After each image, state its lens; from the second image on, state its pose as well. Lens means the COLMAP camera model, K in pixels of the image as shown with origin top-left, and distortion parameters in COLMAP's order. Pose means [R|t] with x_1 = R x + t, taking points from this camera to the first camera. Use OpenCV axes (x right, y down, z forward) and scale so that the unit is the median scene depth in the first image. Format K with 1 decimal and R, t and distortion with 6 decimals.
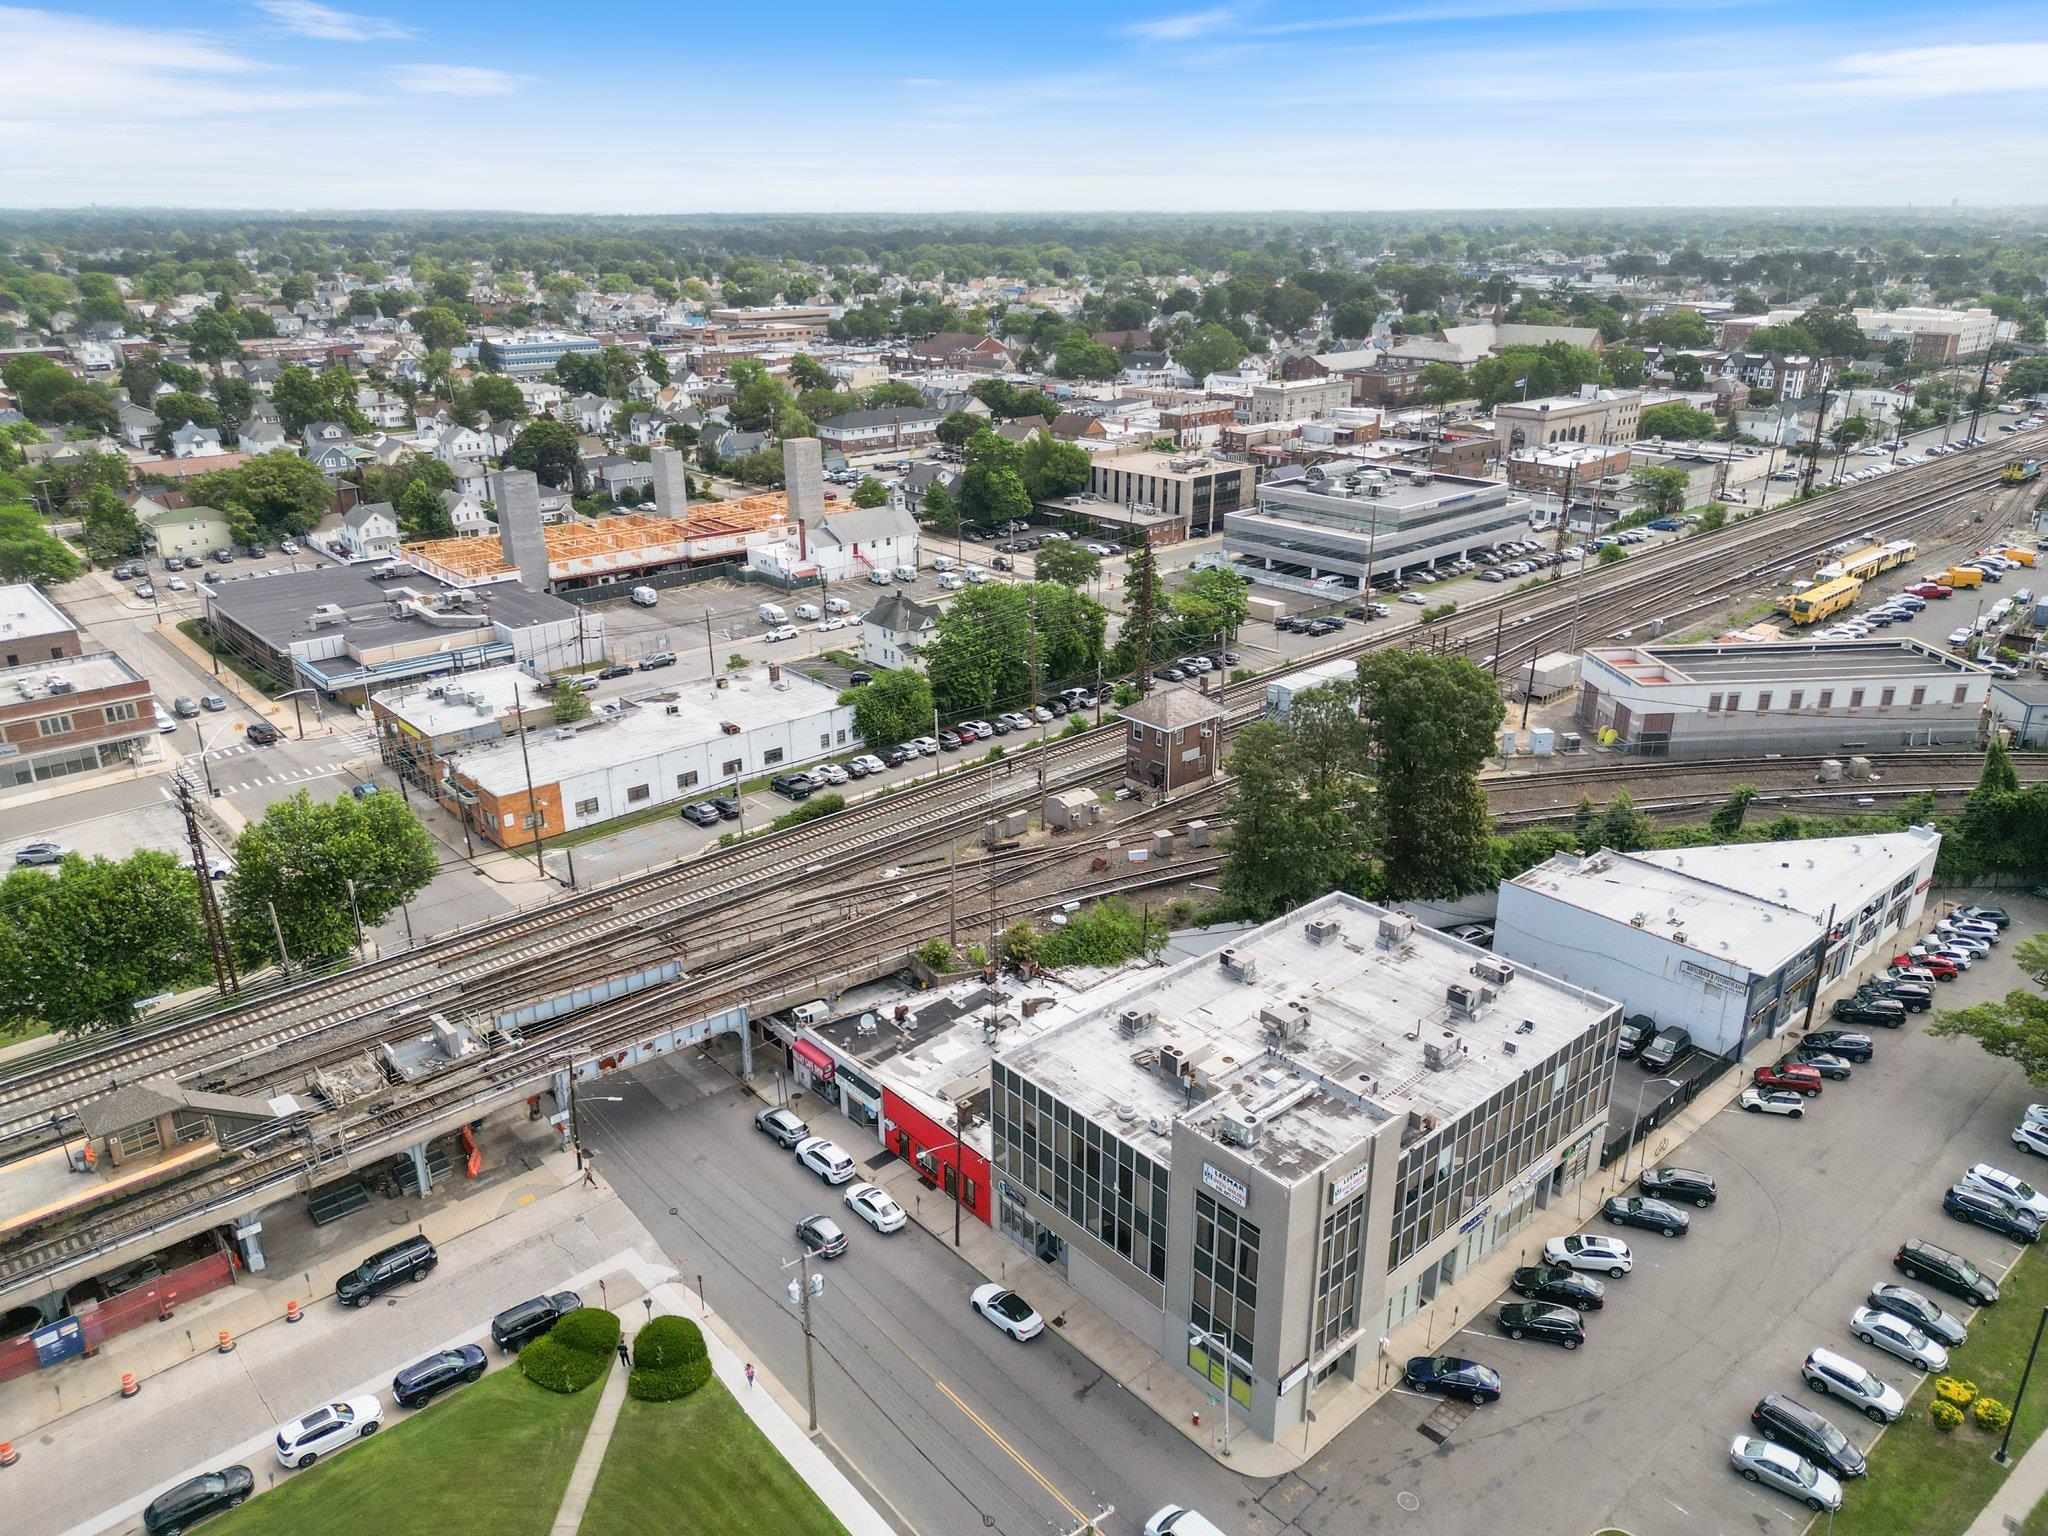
lens RADIAL K [[1445.8, 0, 1024.0], [0, 1445.8, 768.0], [0, 0, 1]] dist [0.070121, 0.000240]
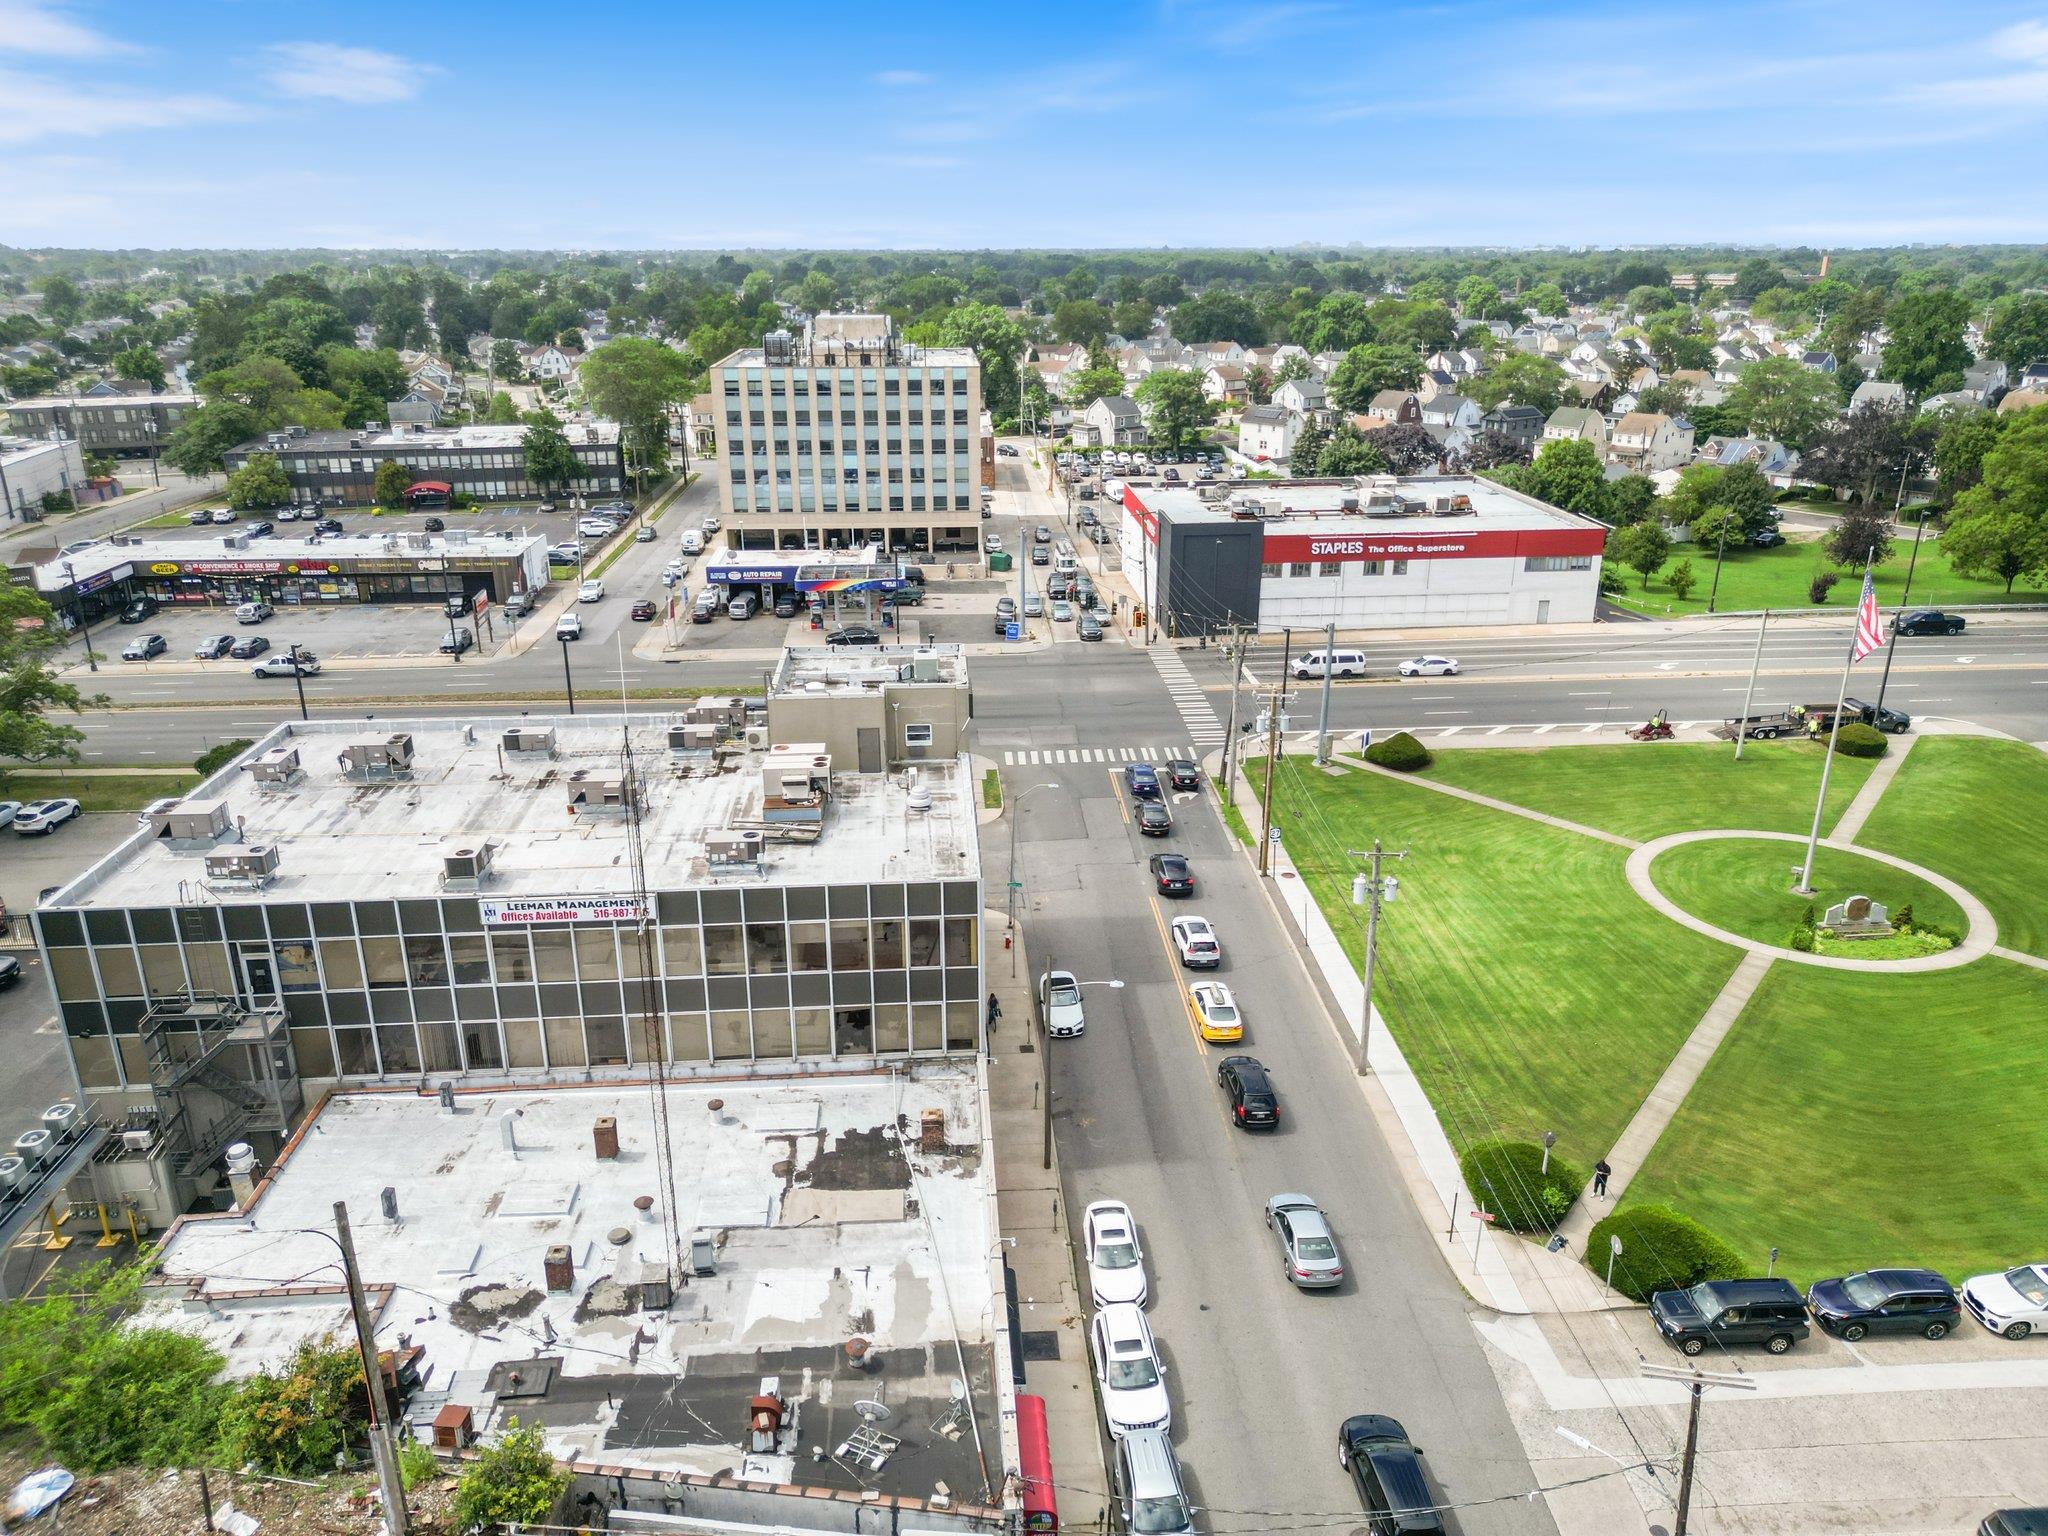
lens RADIAL K [[1445.8, 0, 1024.0], [0, 1445.8, 768.0], [0, 0, 1]] dist [0.070121, 0.000240]
pose [[-0.790503, -0.206474, 0.576605, -0.324346], [0.232503, 0.769816, 0.594412, -0.169870], [-0.566611, 0.603947, -0.560536, 1.094393]]
